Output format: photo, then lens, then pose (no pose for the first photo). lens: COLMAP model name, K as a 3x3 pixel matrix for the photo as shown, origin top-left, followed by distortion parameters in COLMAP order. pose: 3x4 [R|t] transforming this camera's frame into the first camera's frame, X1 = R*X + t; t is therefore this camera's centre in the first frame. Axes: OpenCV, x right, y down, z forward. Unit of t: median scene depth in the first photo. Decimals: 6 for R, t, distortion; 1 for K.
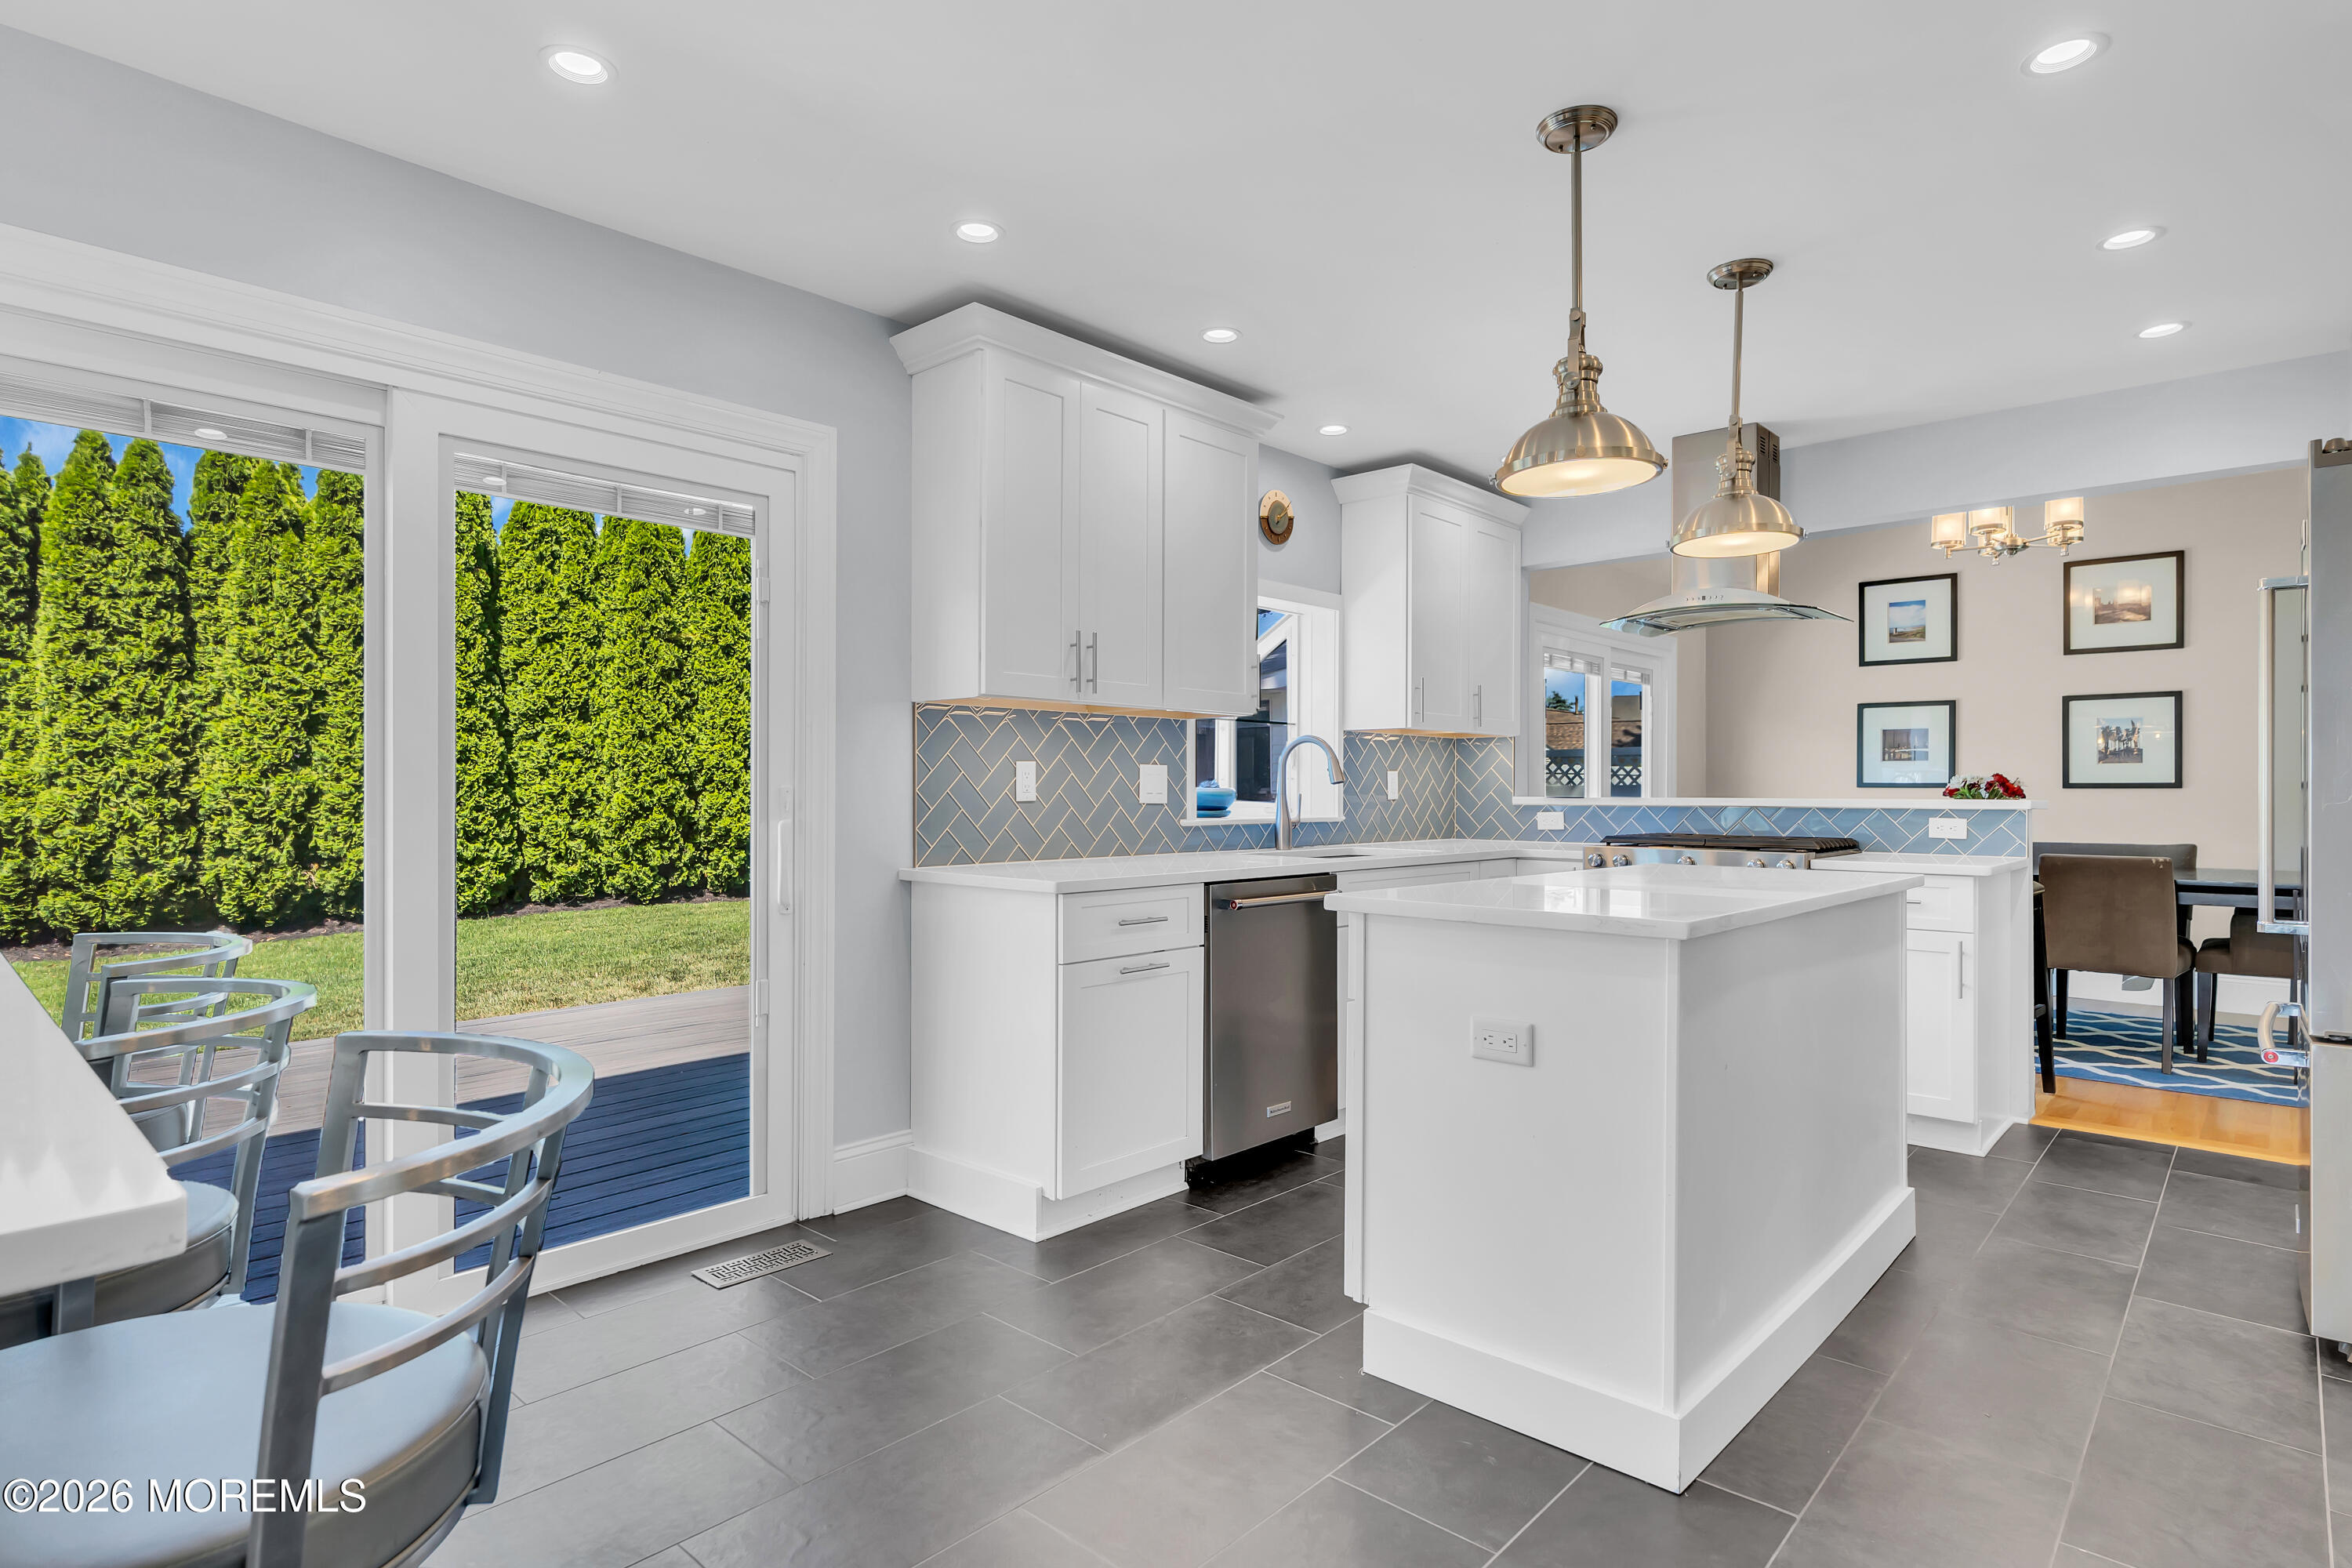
lens RADIAL K [[1208.0, 0, 1196.5], [0, 1208.0, 791.9], [0, 0, 1]] dist [-0.004129, 0.003072]
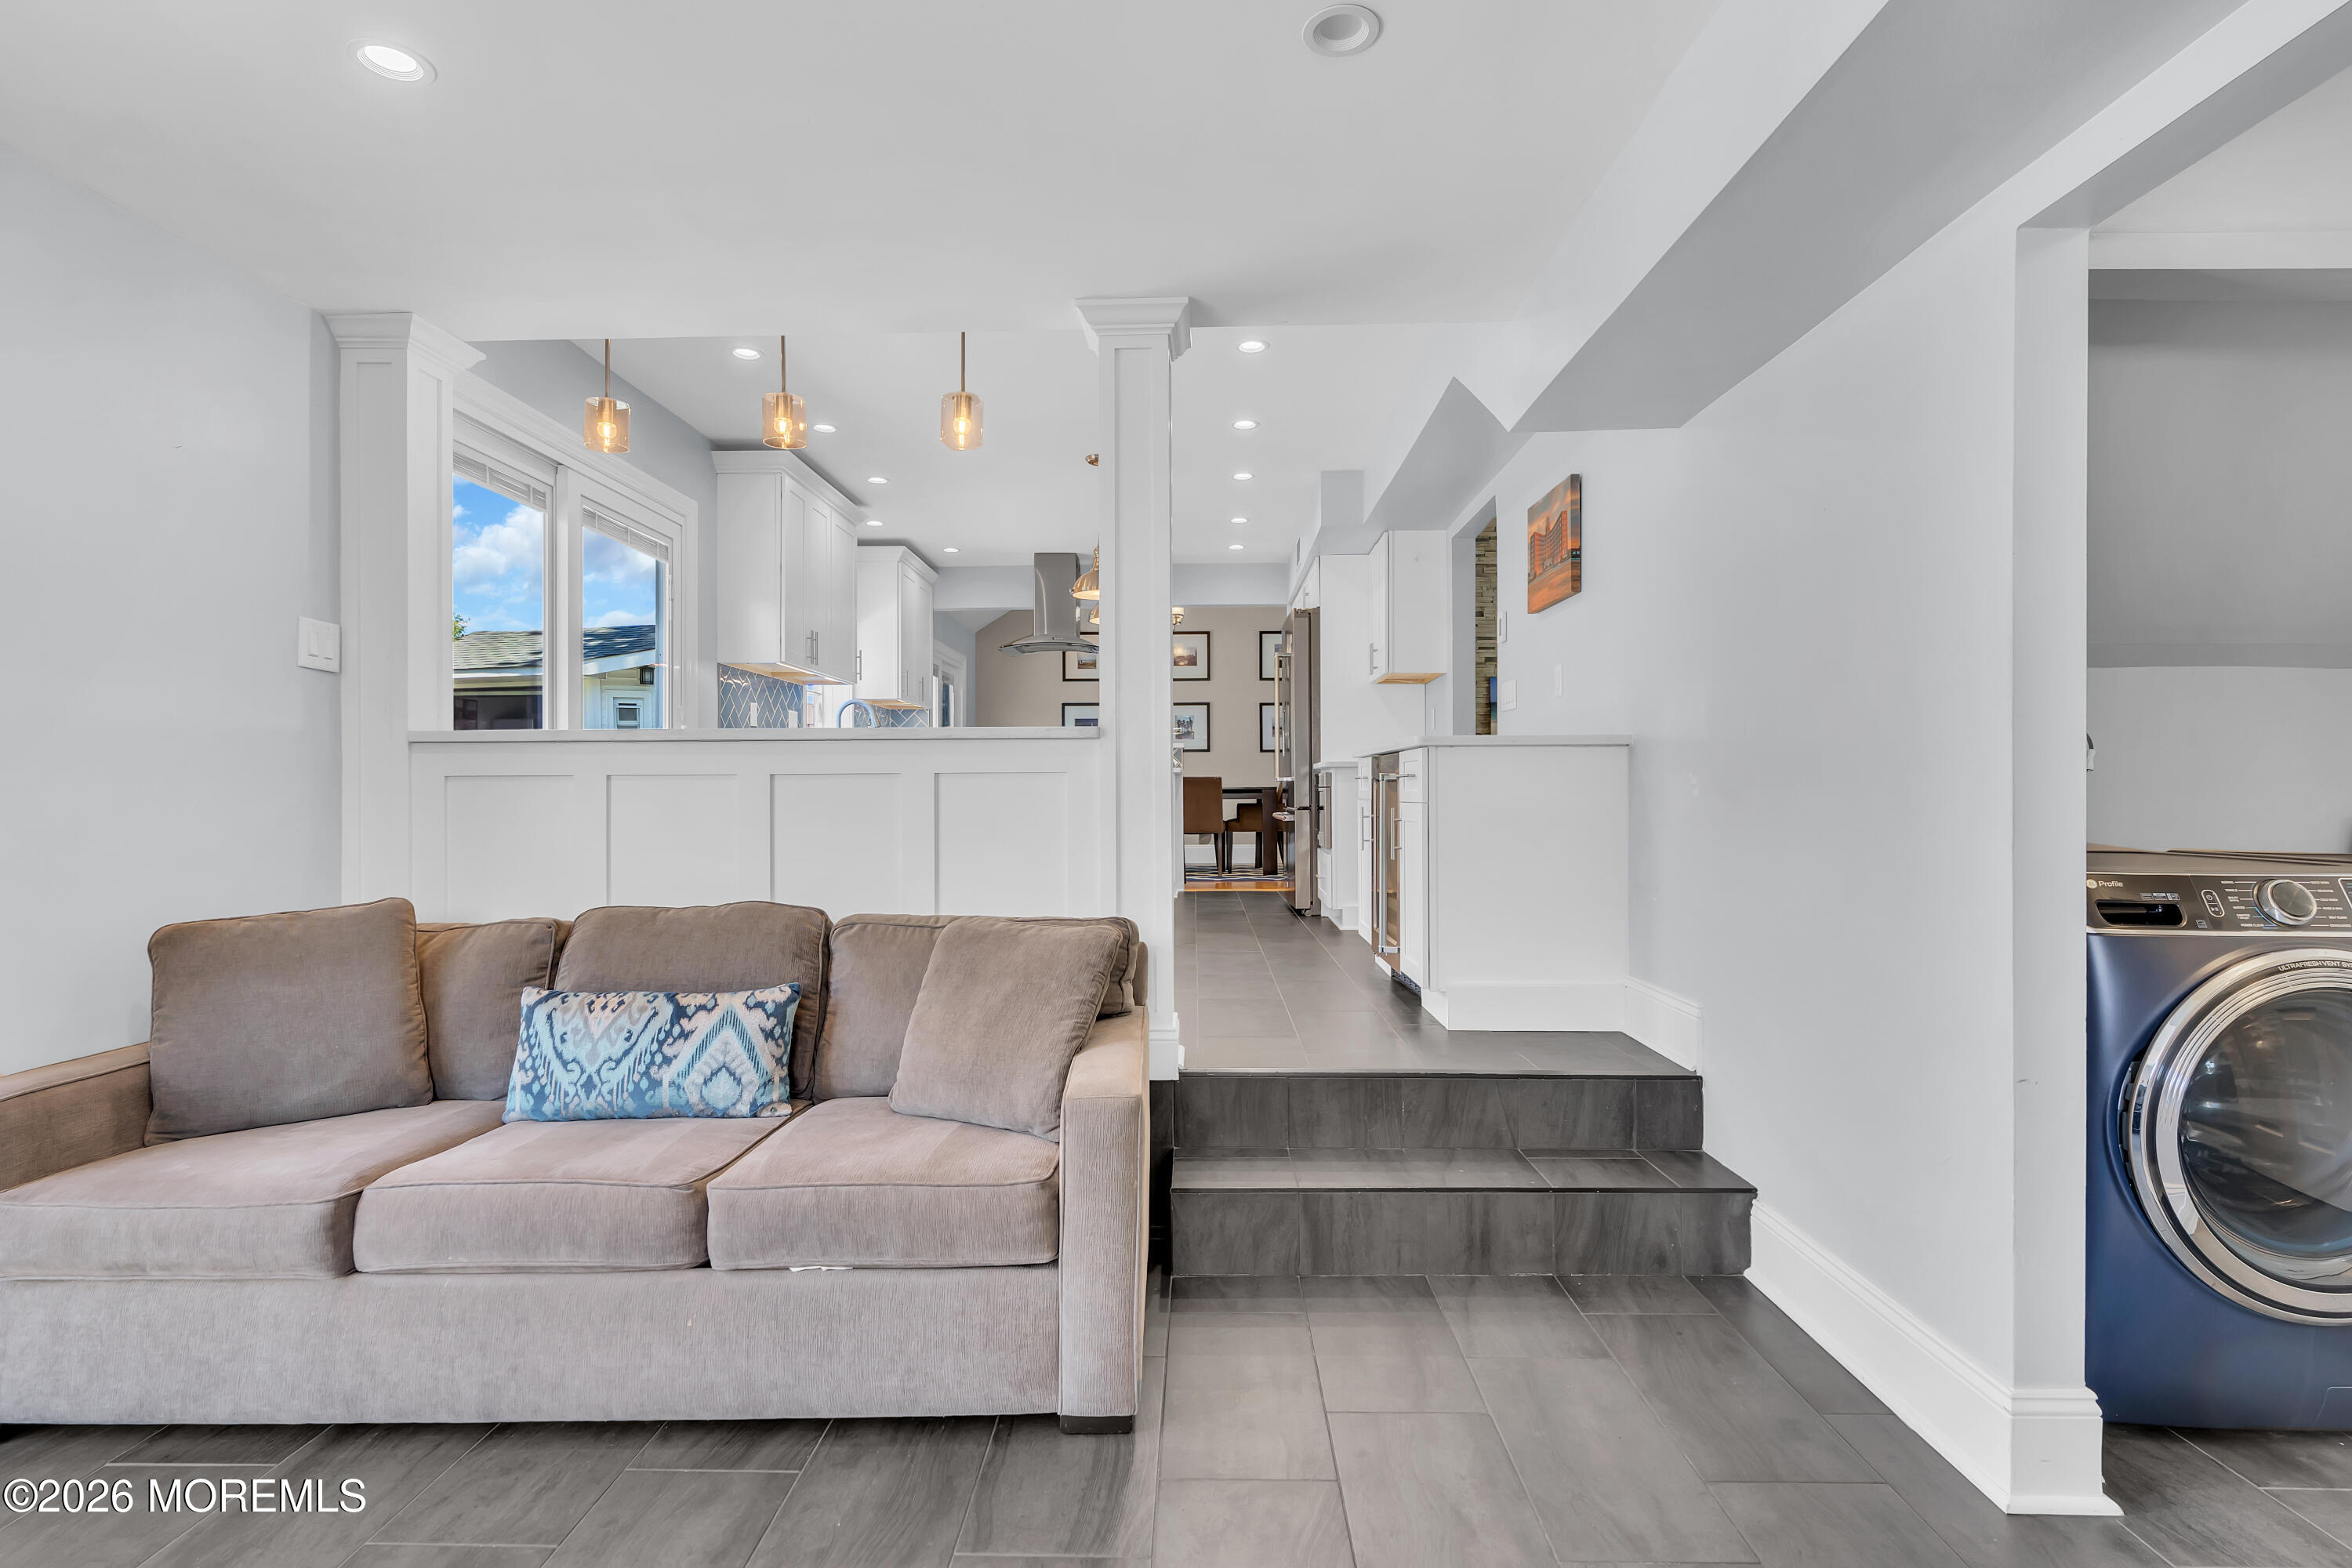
lens RADIAL K [[1208.0, 0, 1175.3], [0, 1208.0, 794.4], [0, 0, 1]] dist [-0.004129, 0.003072]
pose [[0.747616, 0.000687, 0.664131, -0.492079], [0.007015, 0.999936, -0.008932, 0.076237], [-0.664095, 0.011337, 0.747562, -0.404896]]
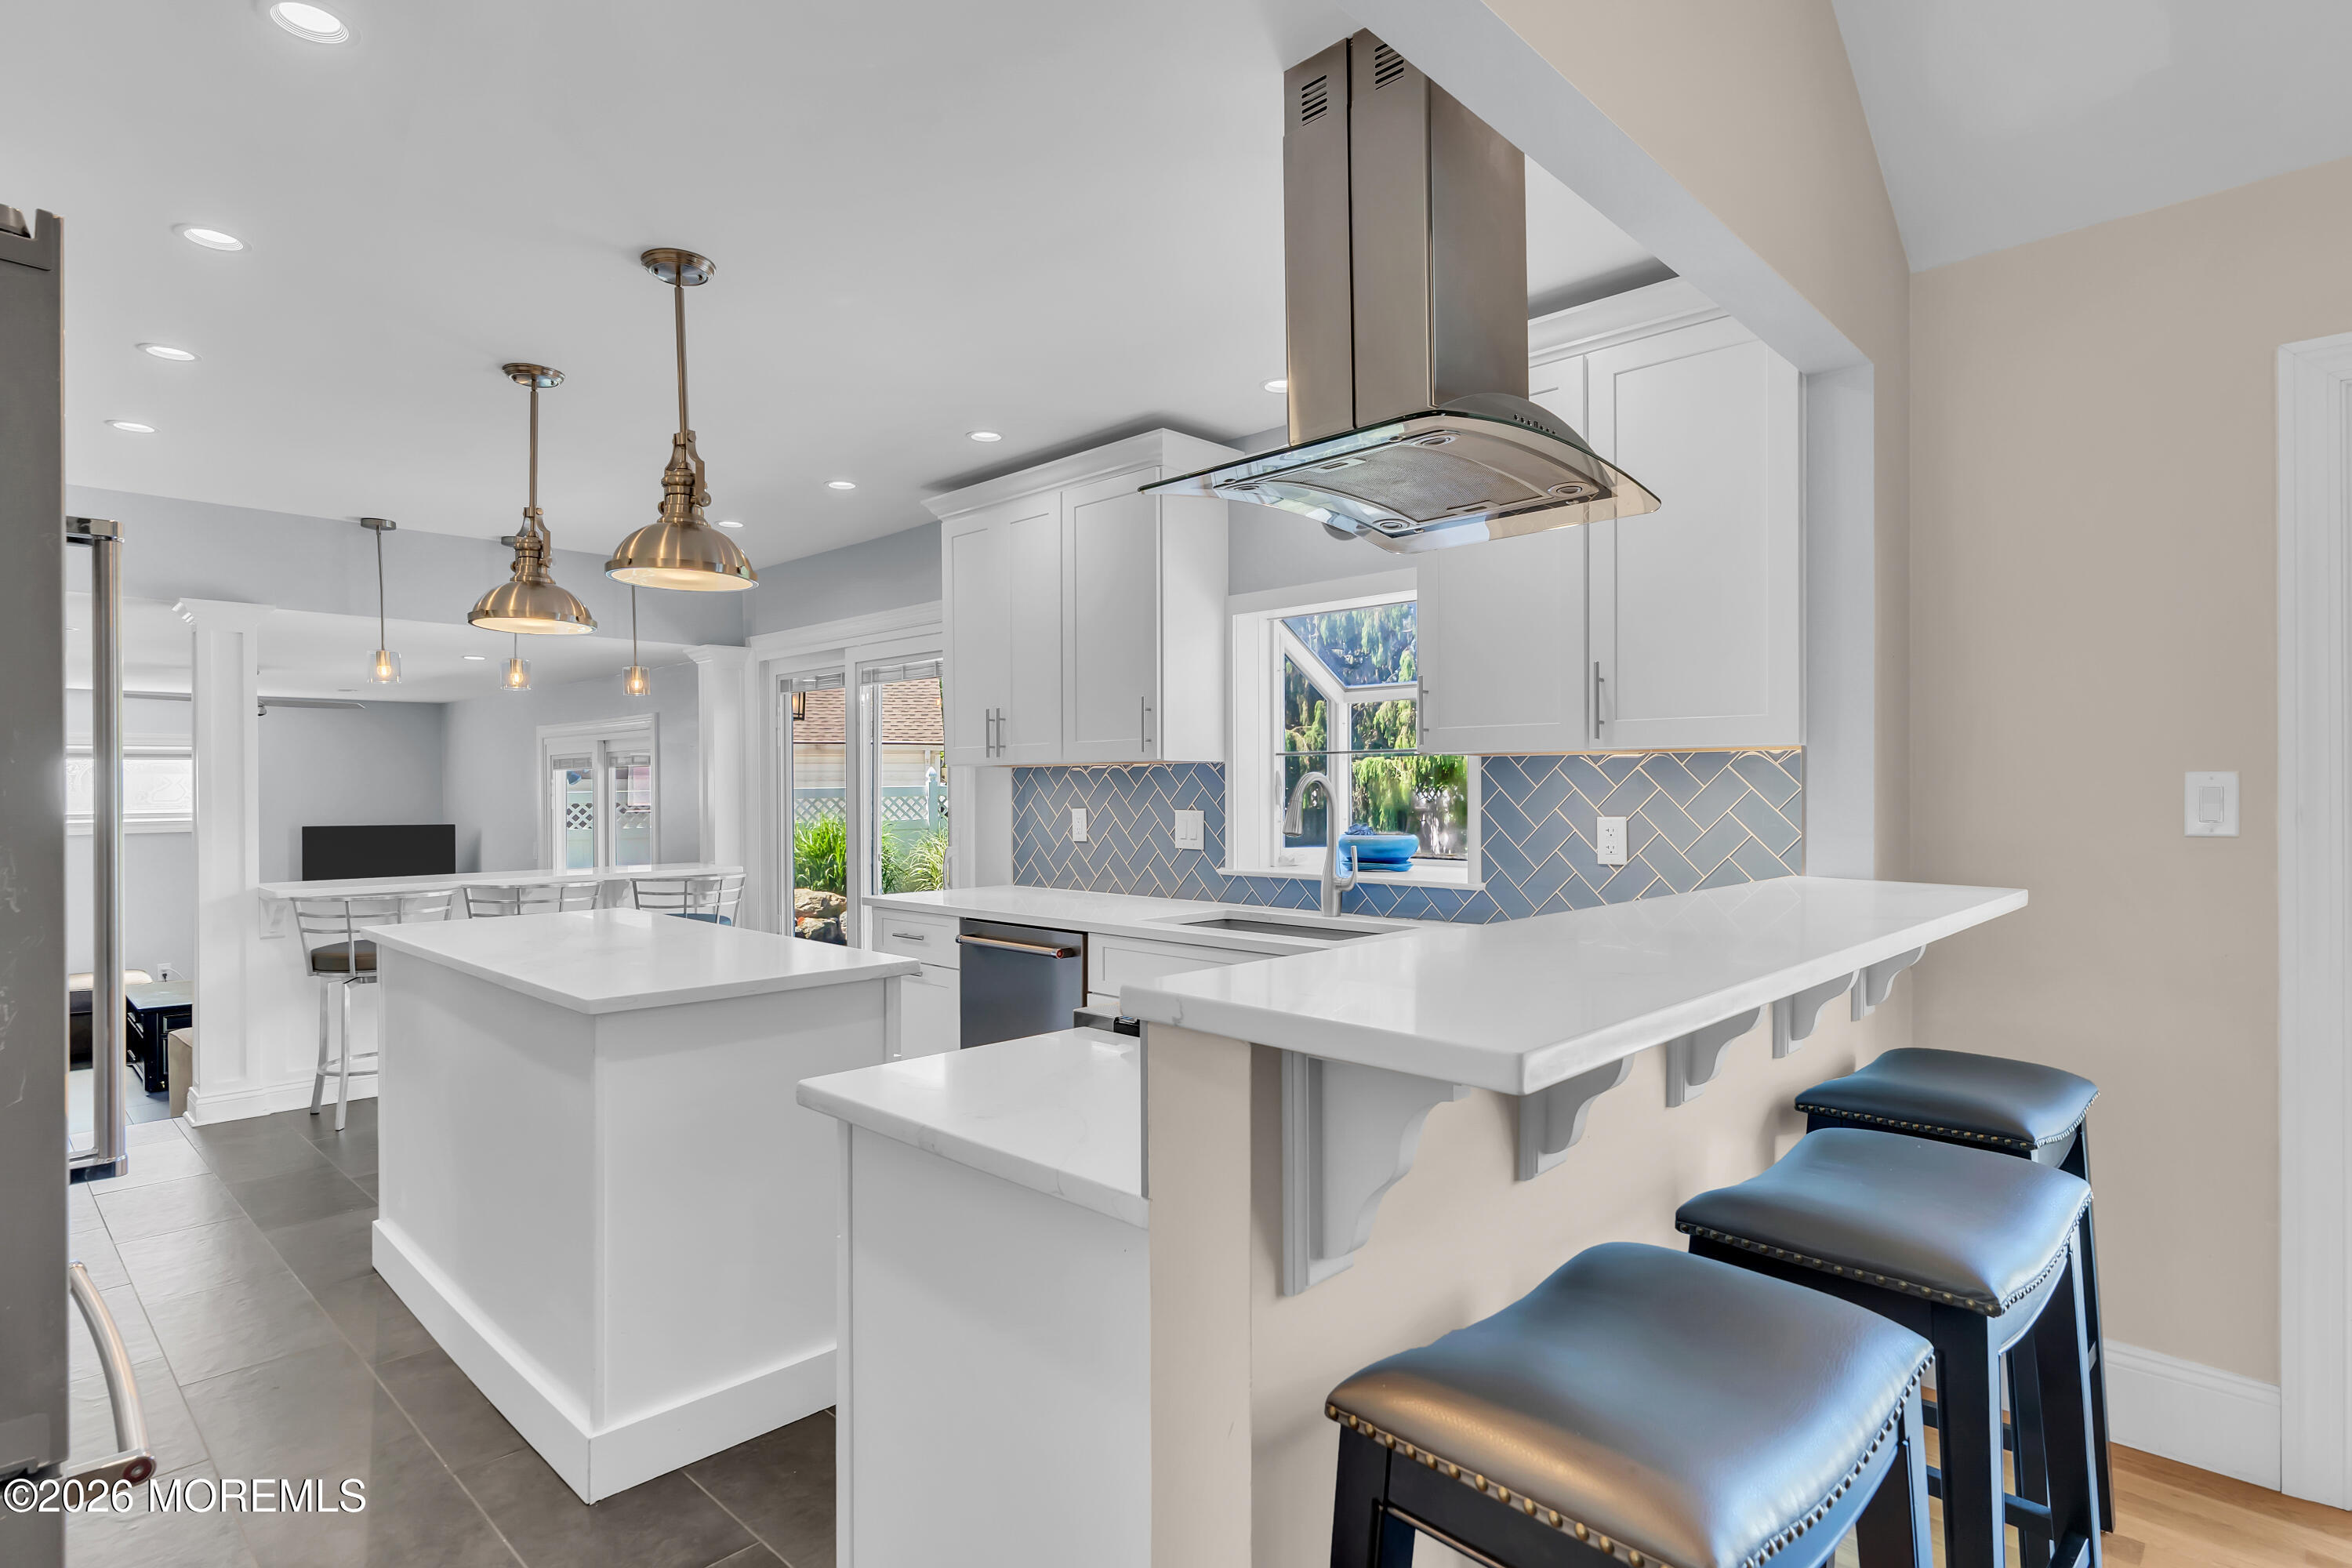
lens RADIAL K [[1208.0, 0, 1181.9], [0, 1208.0, 780.9], [0, 0, 1]] dist [-0.004129, 0.003072]
pose [[-0.031356, -0.006846, -0.999485, 0.552826], [0.001774, 0.999975, -0.006905, -0.022817], [0.999507, -0.001990, -0.031343, 0.589195]]
